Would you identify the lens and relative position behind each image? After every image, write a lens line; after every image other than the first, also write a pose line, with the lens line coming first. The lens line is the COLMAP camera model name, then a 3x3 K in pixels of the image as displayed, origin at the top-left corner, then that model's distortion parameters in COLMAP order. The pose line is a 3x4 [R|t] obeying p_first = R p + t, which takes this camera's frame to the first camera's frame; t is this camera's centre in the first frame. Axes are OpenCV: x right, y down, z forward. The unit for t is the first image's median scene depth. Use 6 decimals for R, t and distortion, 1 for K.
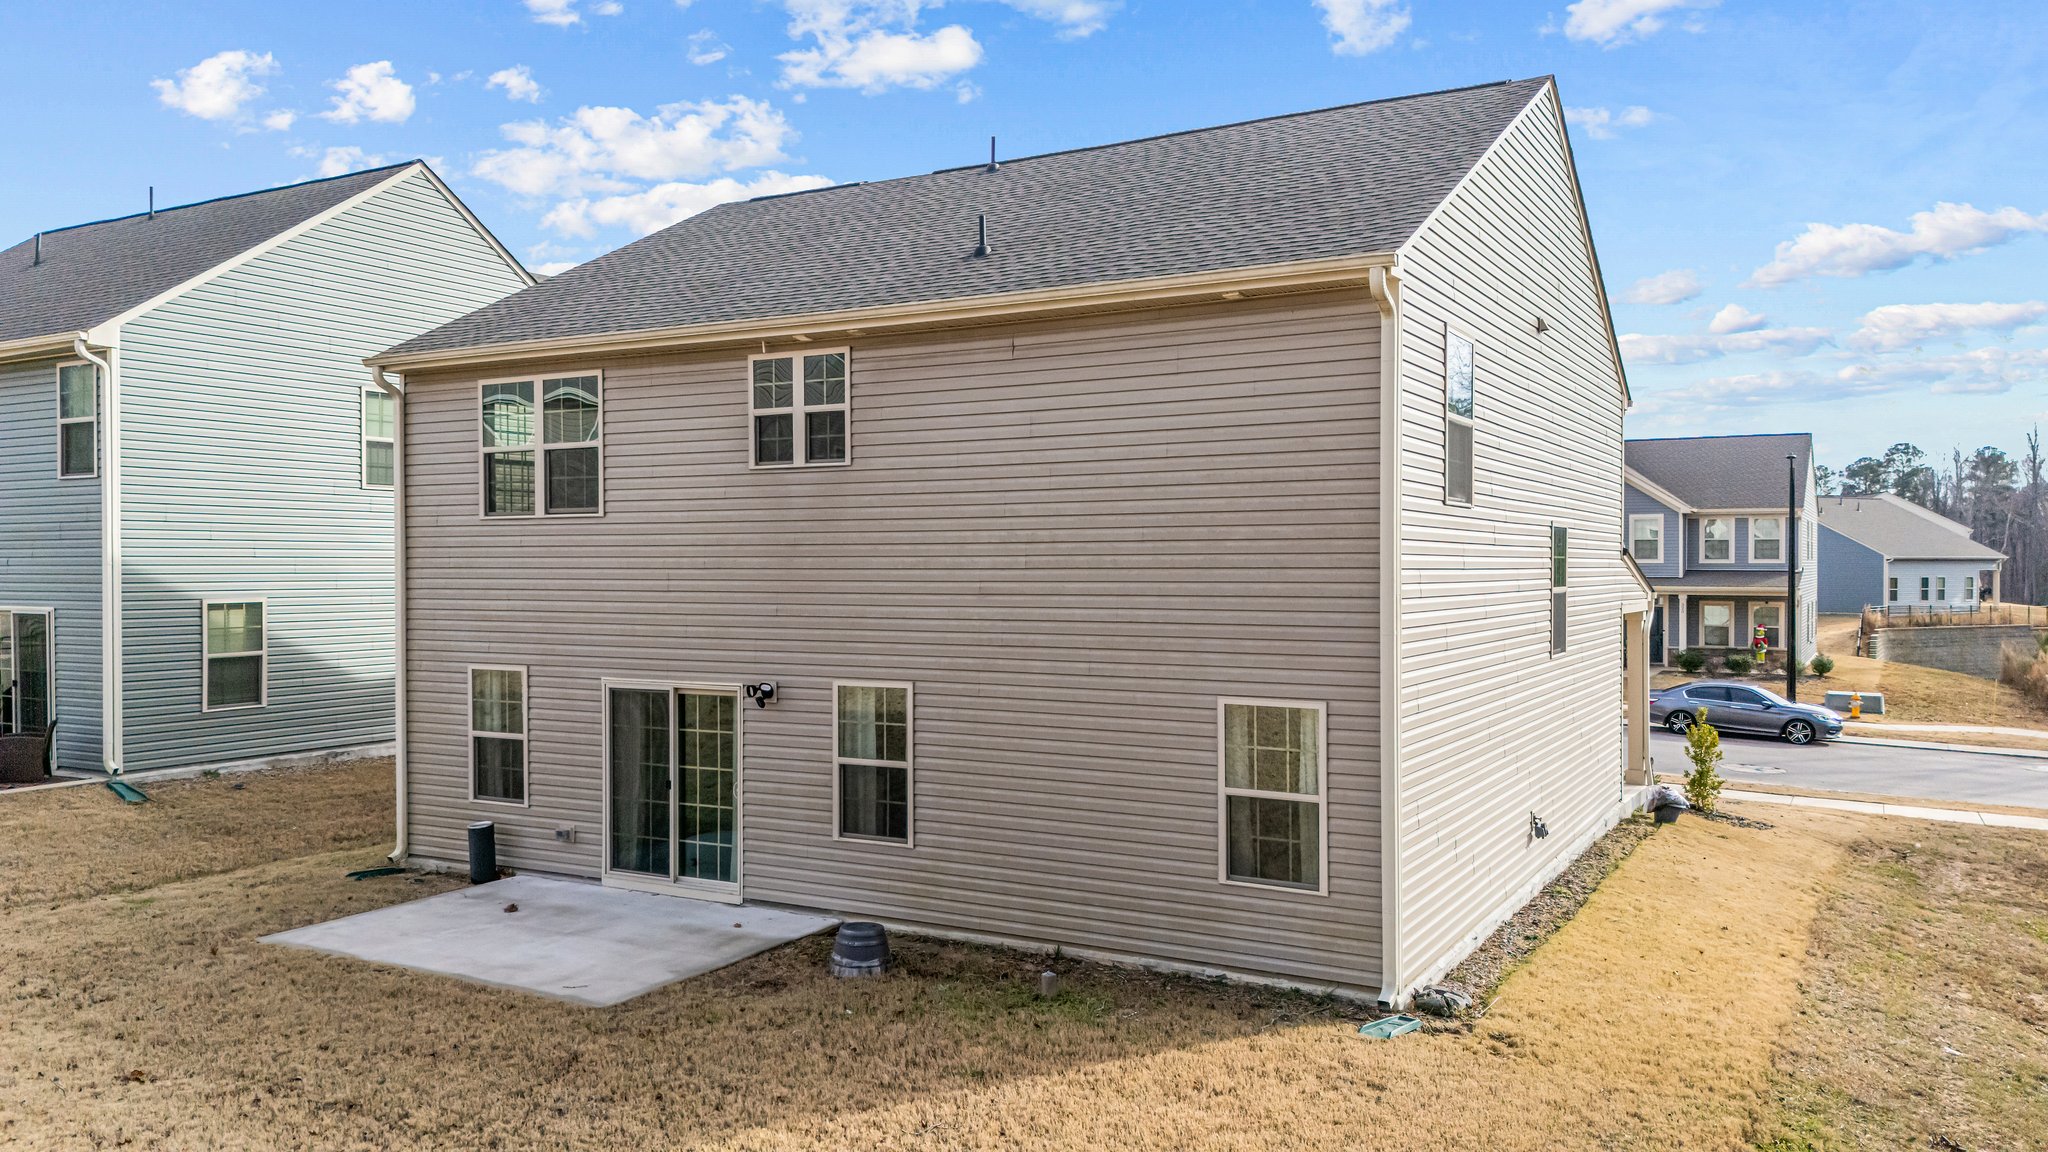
lens RADIAL K [[1505.3, 0, 1021.3], [0, 1505.3, 566.7], [0, 0, 1]] dist [0.076866, -0.090825]
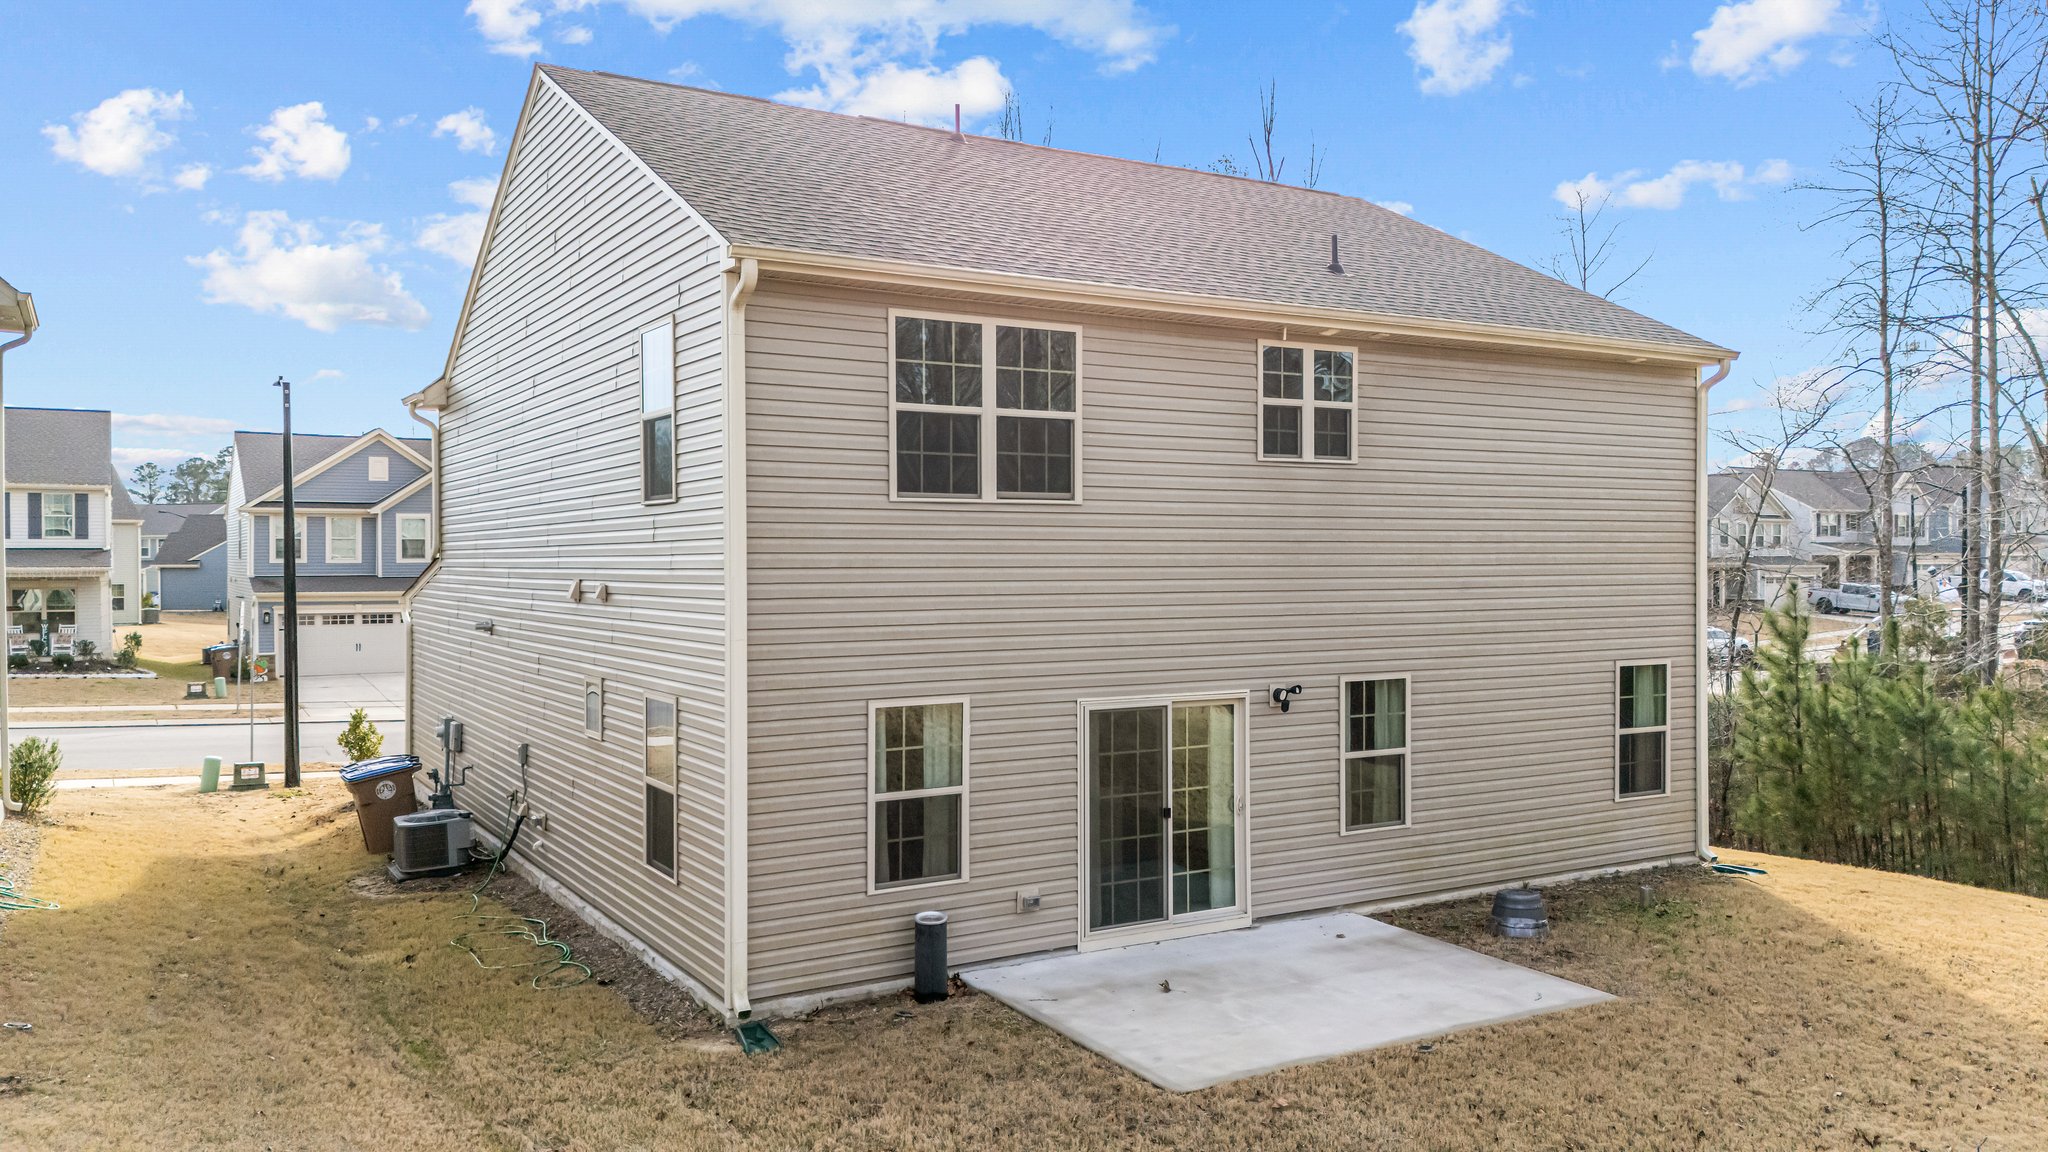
lens RADIAL K [[1505.3, 0, 1021.3], [0, 1505.3, 566.7], [0, 0, 1]] dist [0.076866, -0.090825]
pose [[0.491270, -0.004342, 0.870997, -1.075392], [0.004187, 0.999988, 0.002623, -0.001526], [-0.870997, 0.002358, 0.491282, 0.670523]]
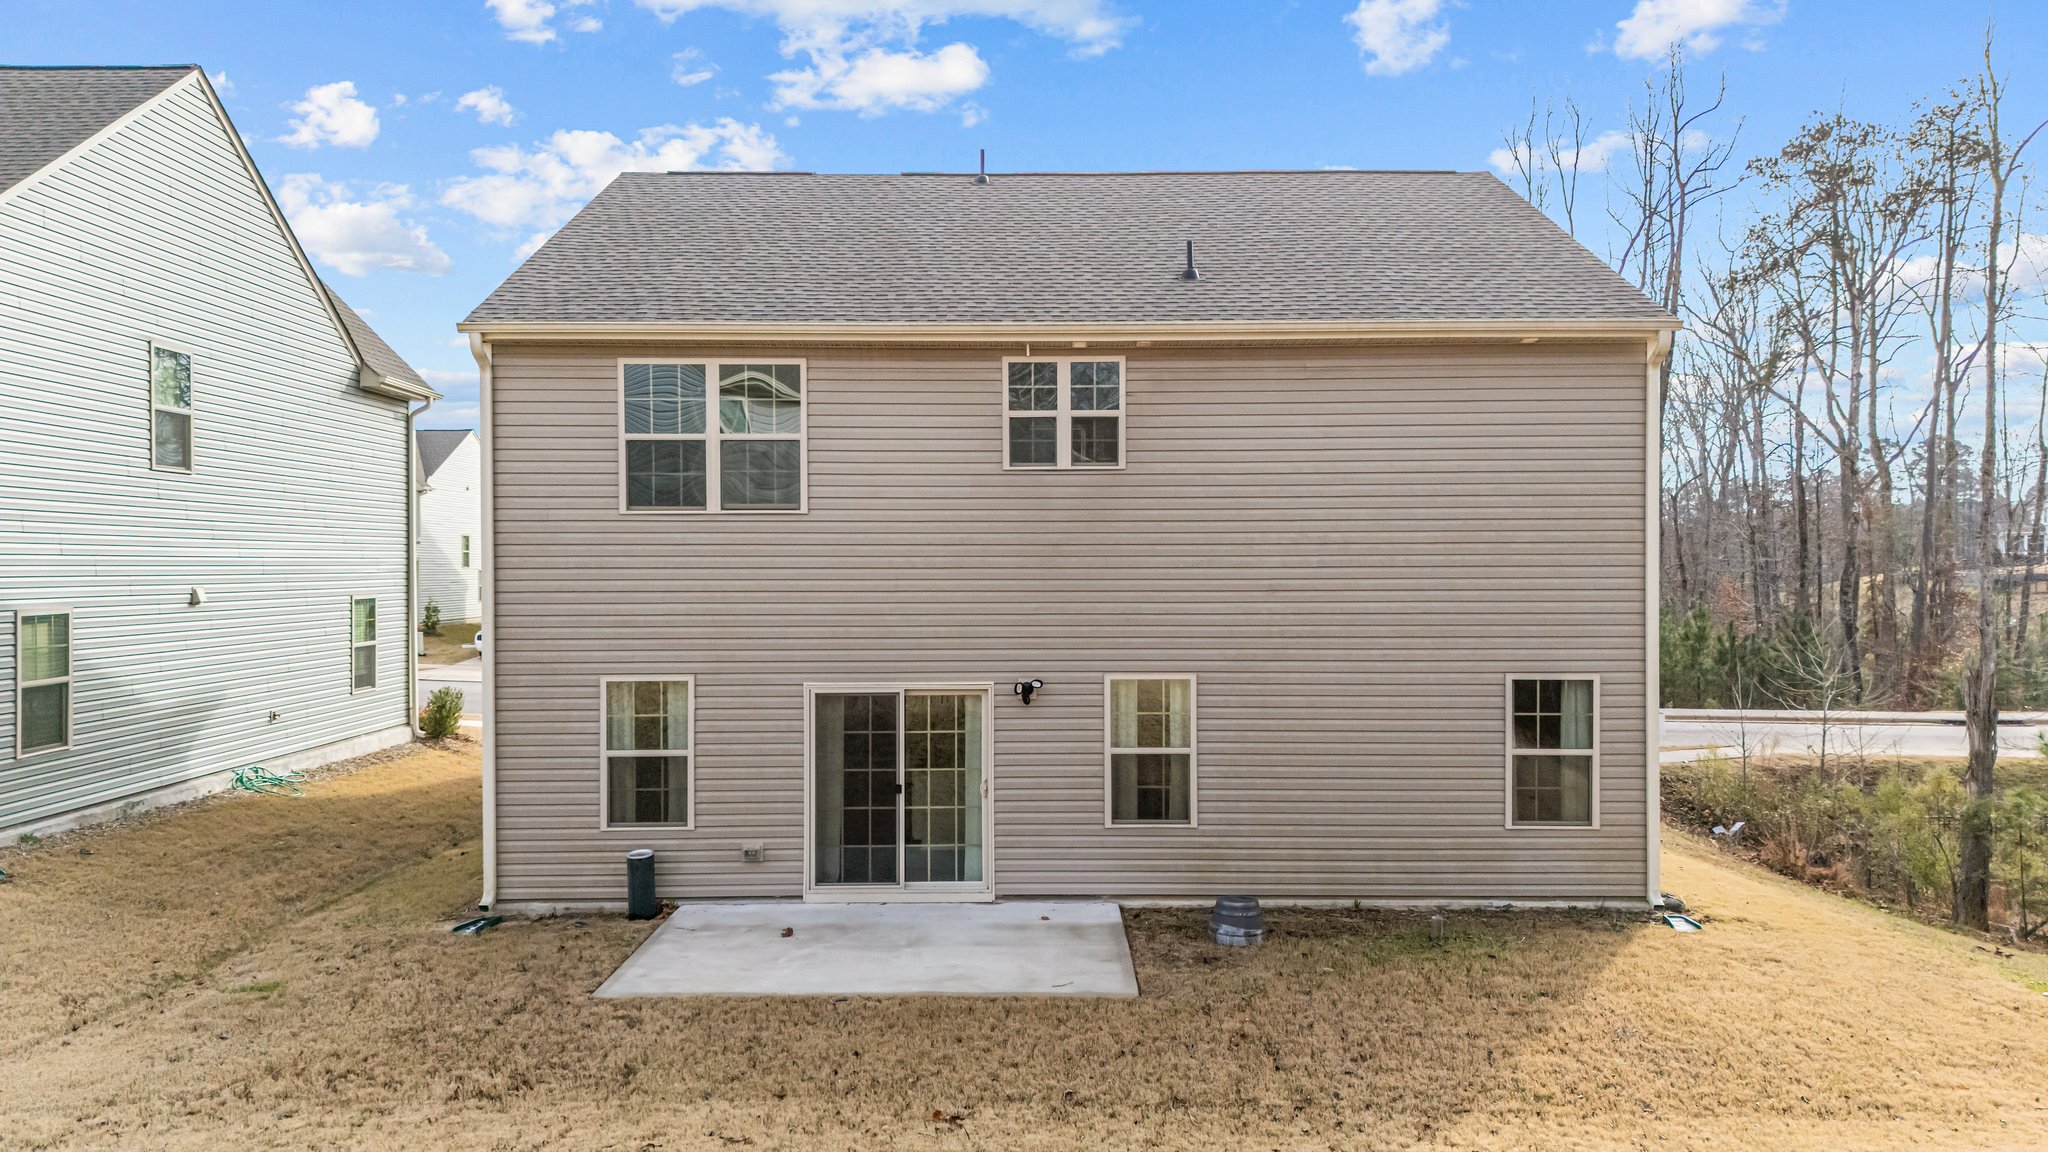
lens RADIAL K [[1505.3, 0, 1021.3], [0, 1505.3, 566.7], [0, 0, 1]] dist [0.076866, -0.090825]
pose [[0.867329, -0.002163, 0.497731, -0.673743], [0.002115, 0.999998, 0.000659, -0.000201], [-0.497731, 0.000481, 0.867331, 0.121915]]
